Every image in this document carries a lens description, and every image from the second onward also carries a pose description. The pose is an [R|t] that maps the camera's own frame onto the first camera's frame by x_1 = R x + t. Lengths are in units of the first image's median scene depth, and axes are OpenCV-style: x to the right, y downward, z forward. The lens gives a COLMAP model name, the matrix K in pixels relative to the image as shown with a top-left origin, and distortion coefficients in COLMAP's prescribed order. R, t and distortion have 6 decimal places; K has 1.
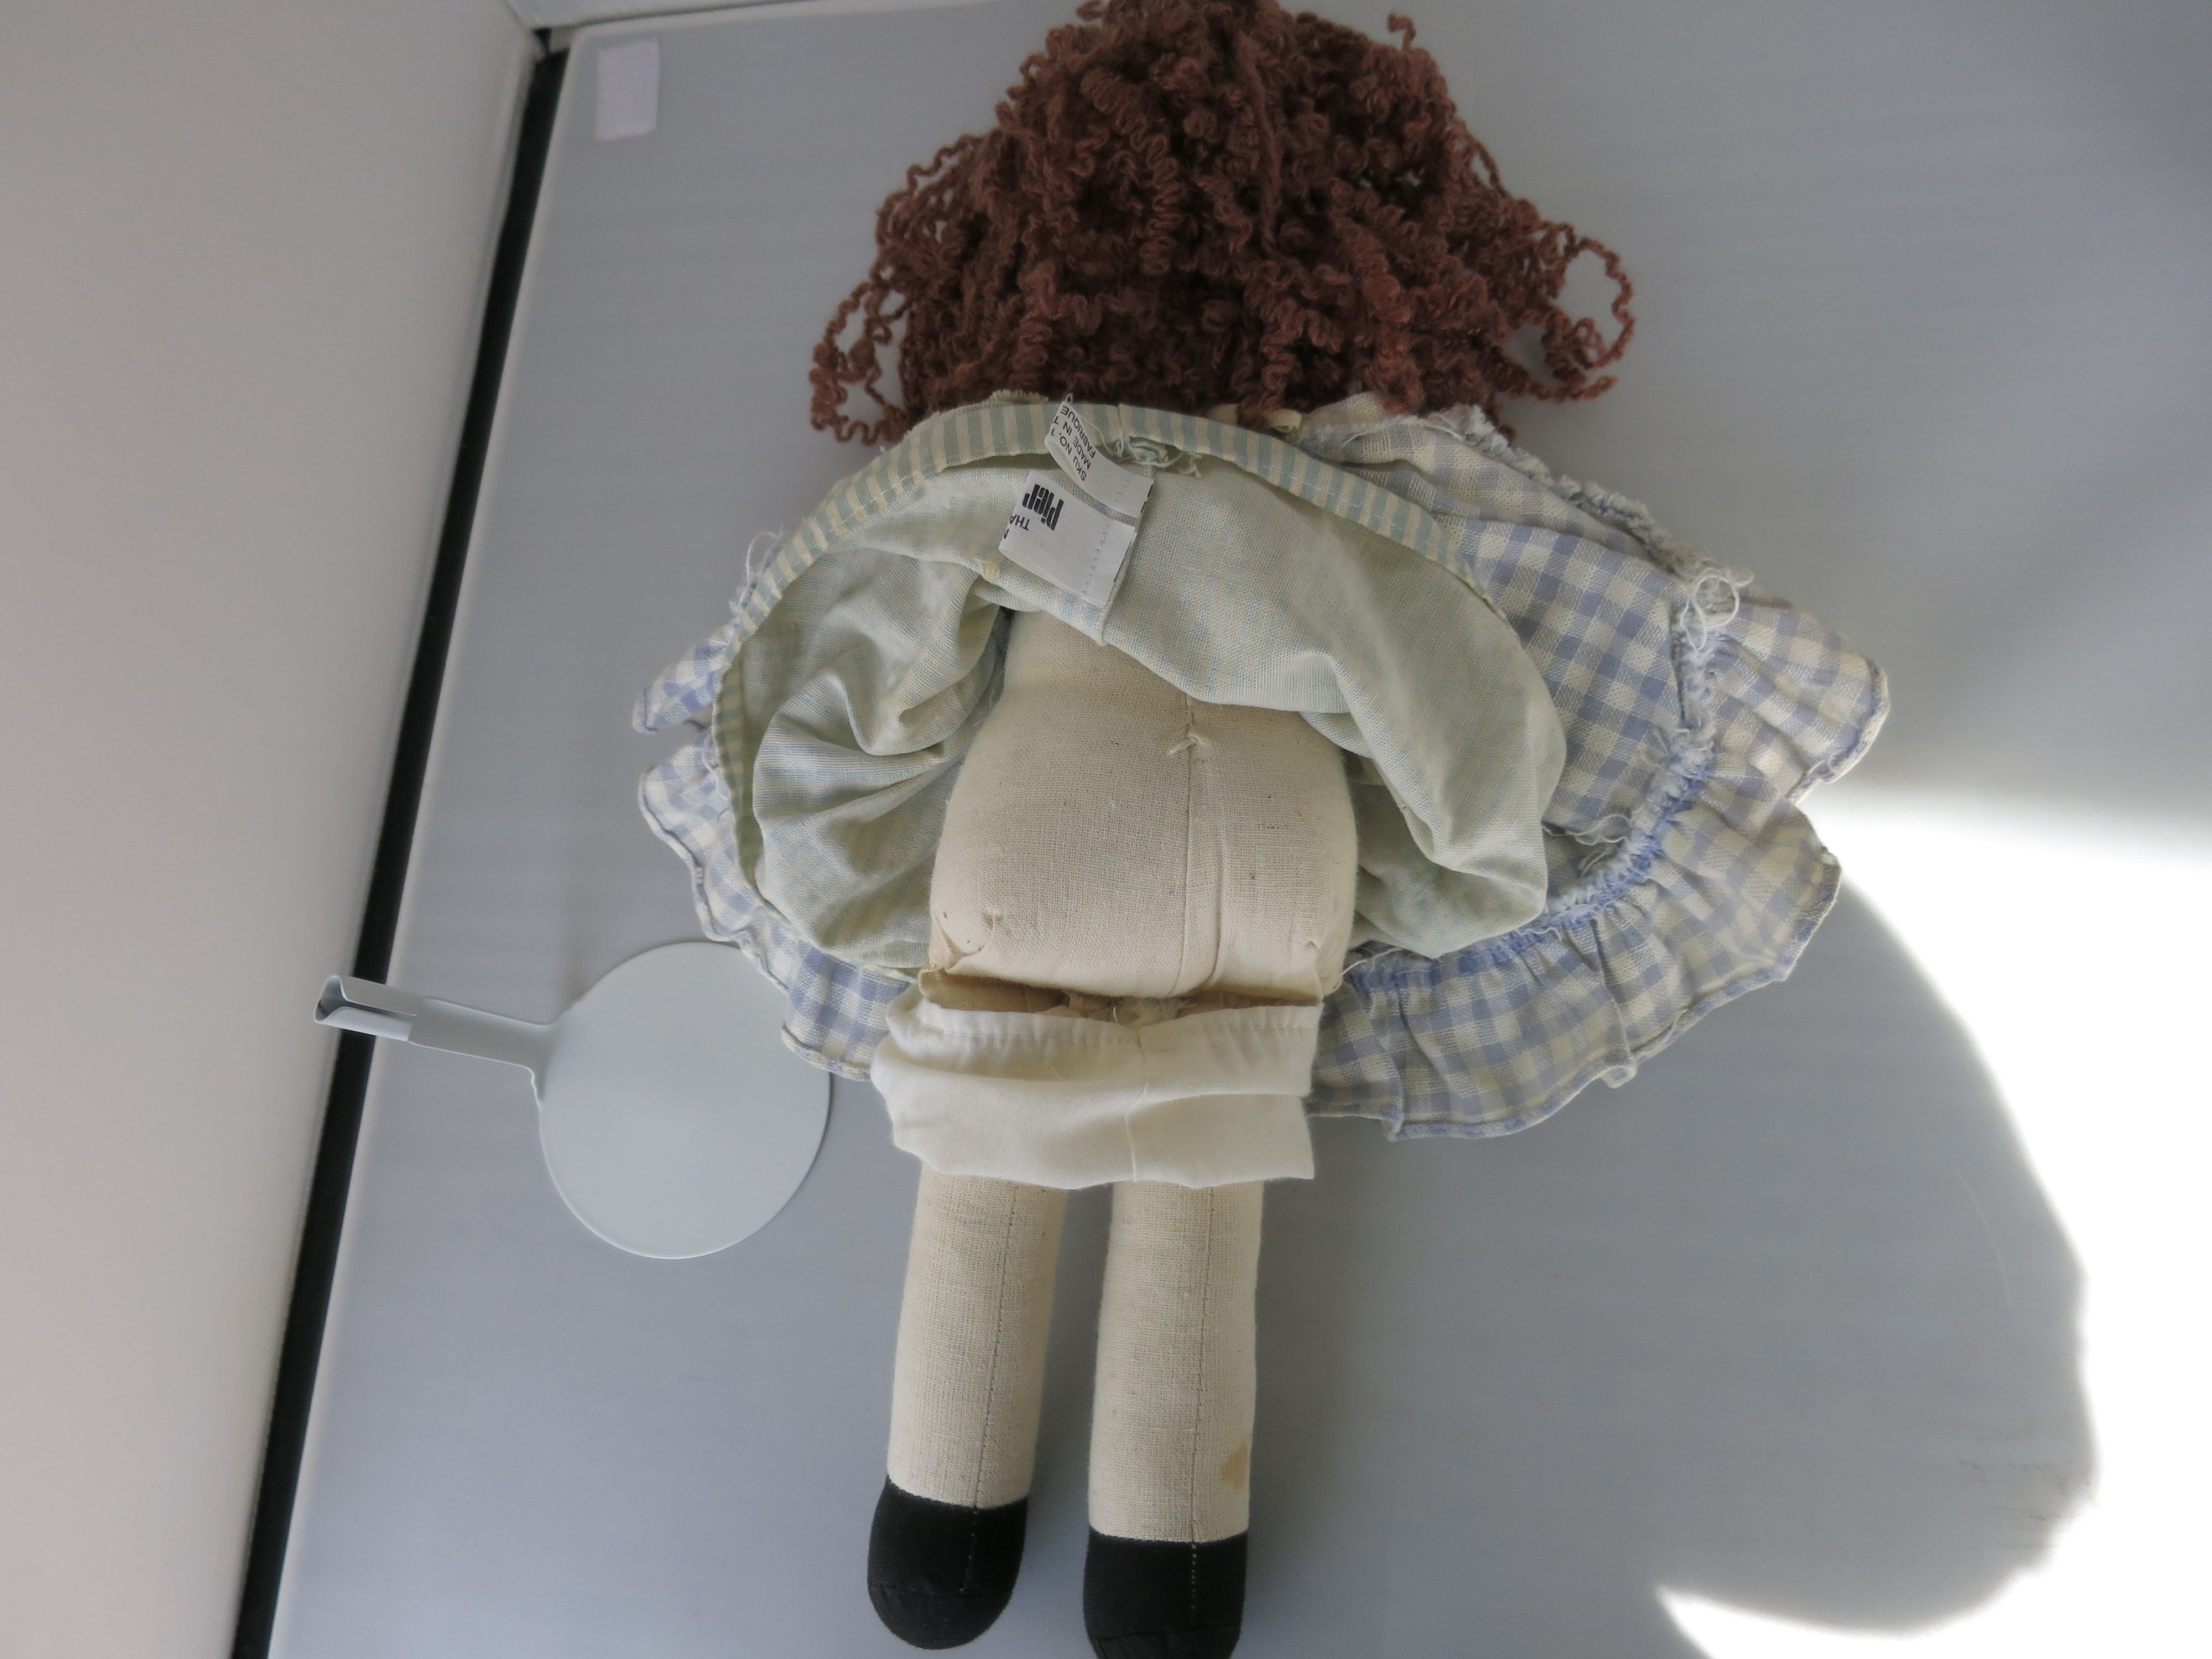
lens RADIAL K [[1543.6, 0, 1106.0], [0, 1543.6, 829.5], [0, 0, 1]] dist [0.191638, -0.000068]
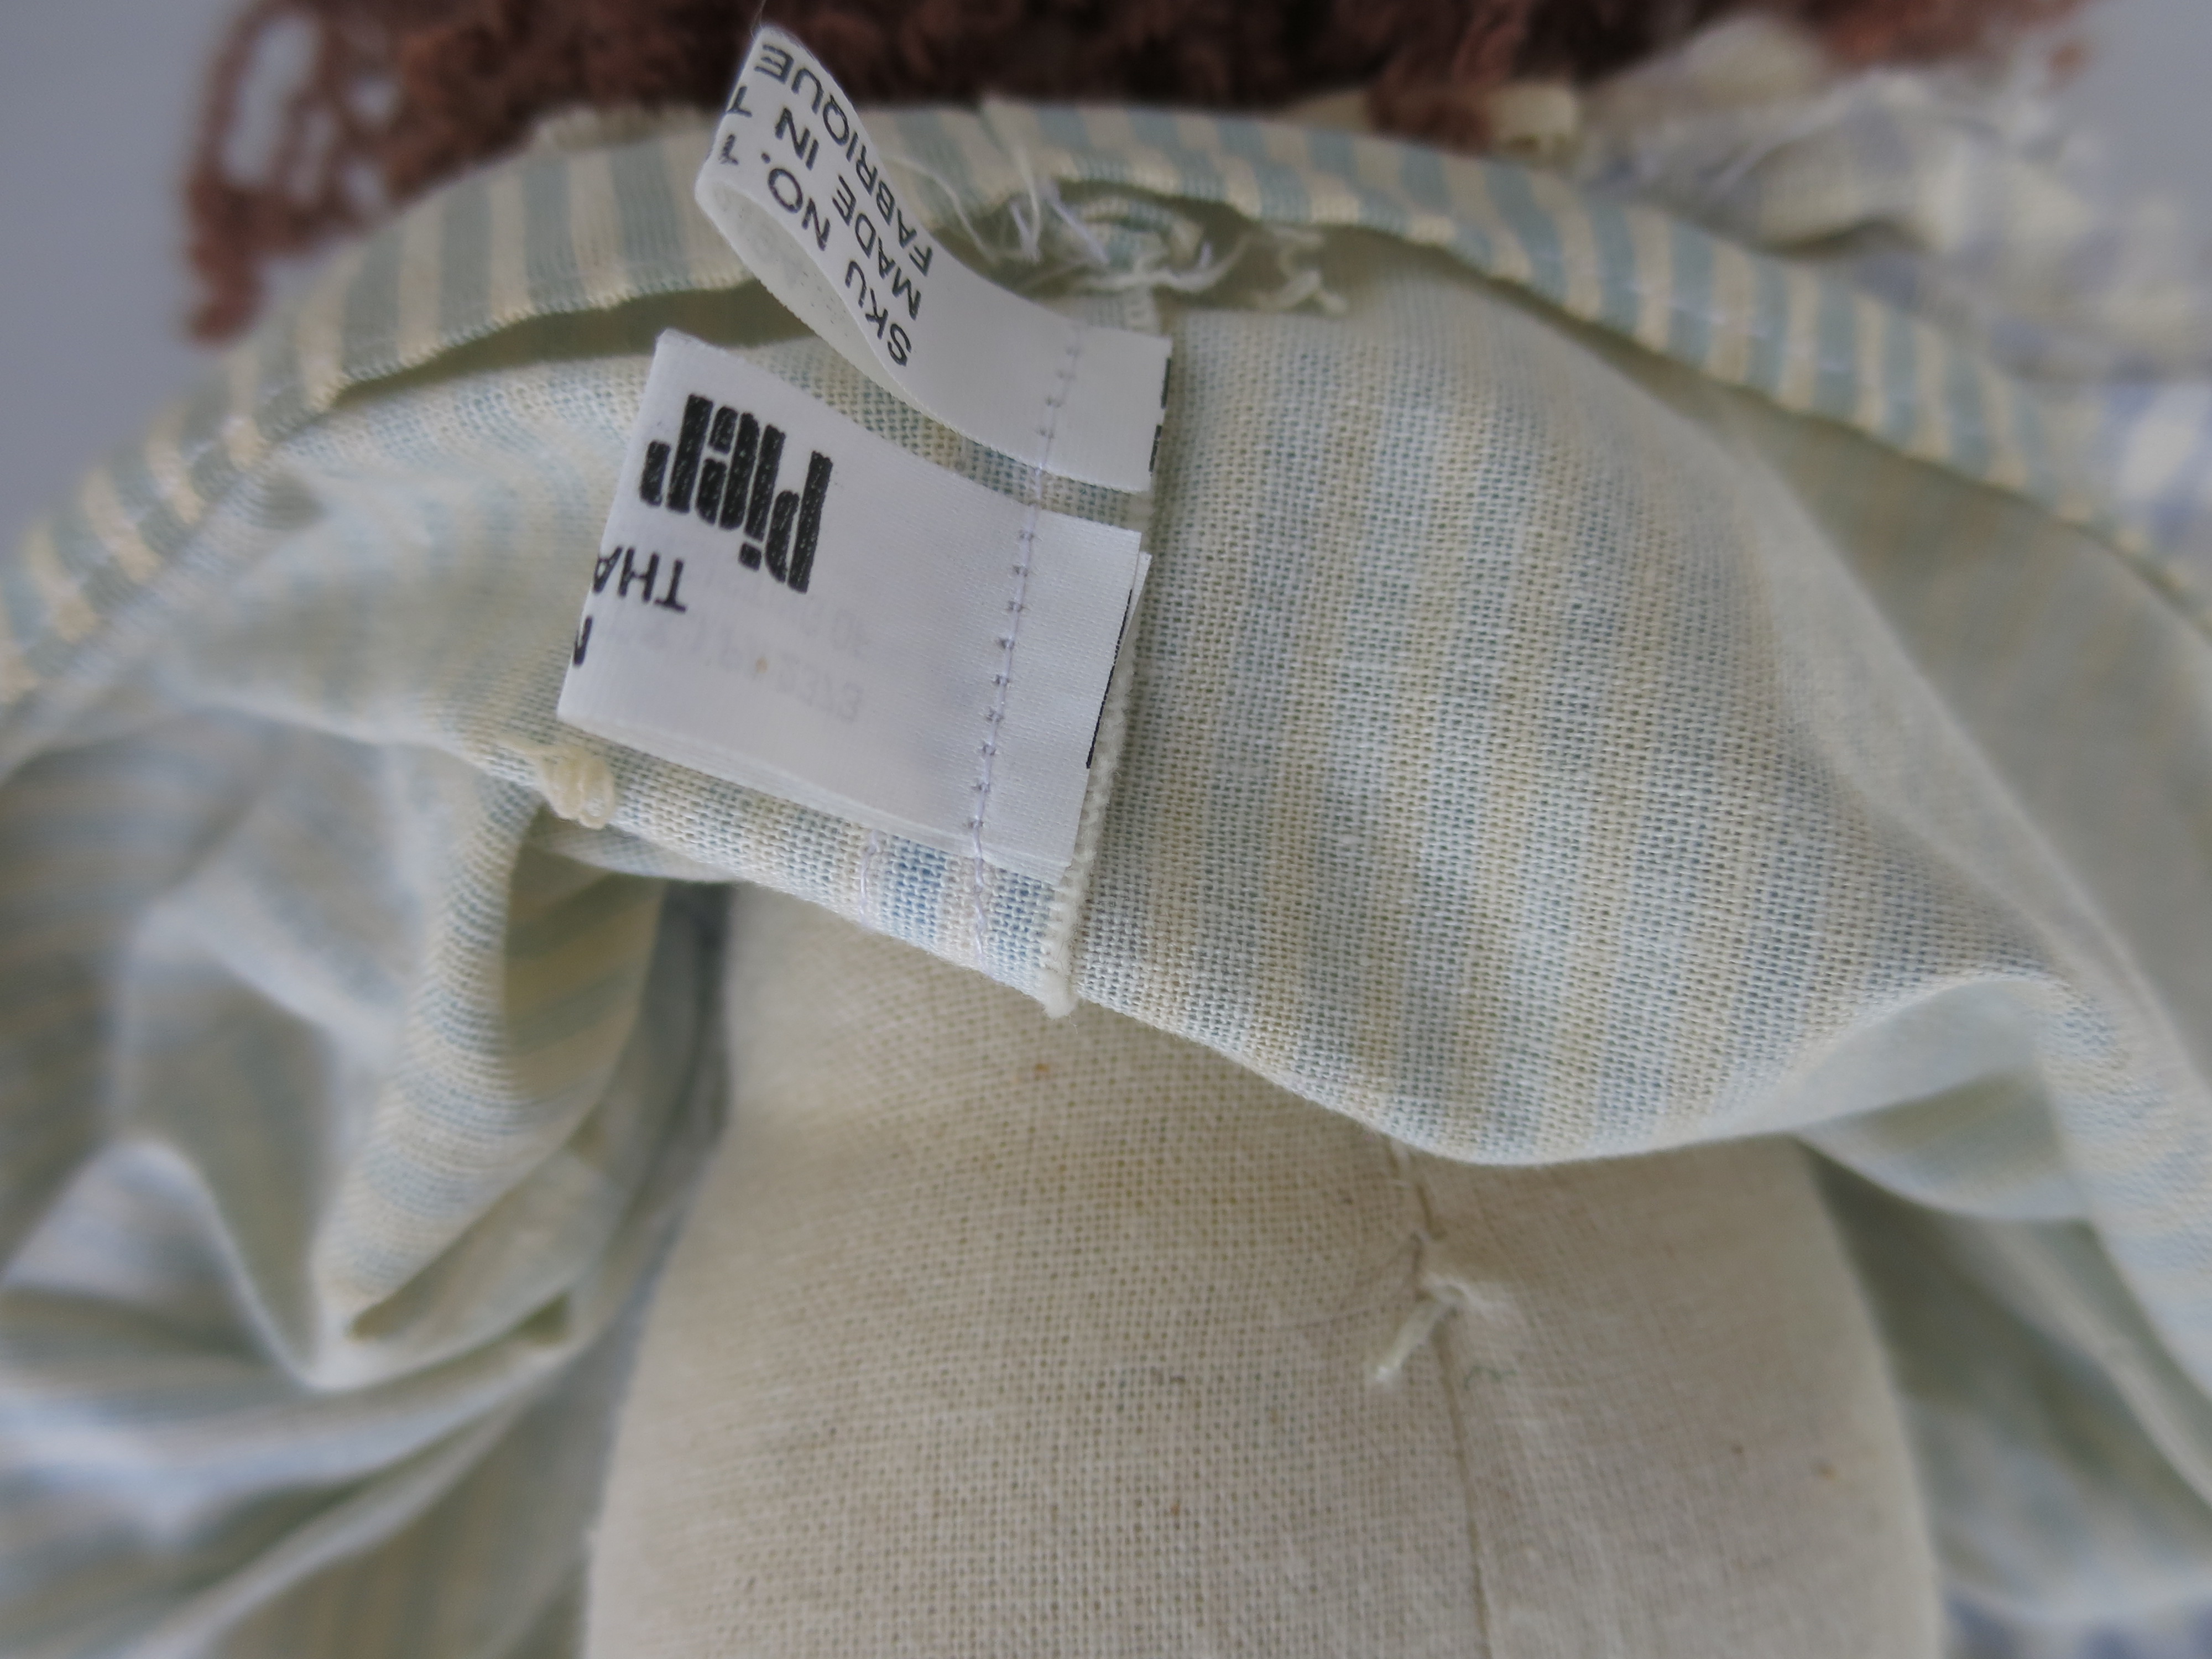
lens RADIAL K [[1538.7, 0, 1067.9], [0, 1538.7, 913.6], [0, 0, 1]] dist [0.000946, -0.000222]
pose [[0.987351, -0.141434, 0.071657, -0.017769], [0.135957, 0.987772, 0.076303, -0.151683], [-0.081572, -0.065595, 0.994507, 0.739757]]
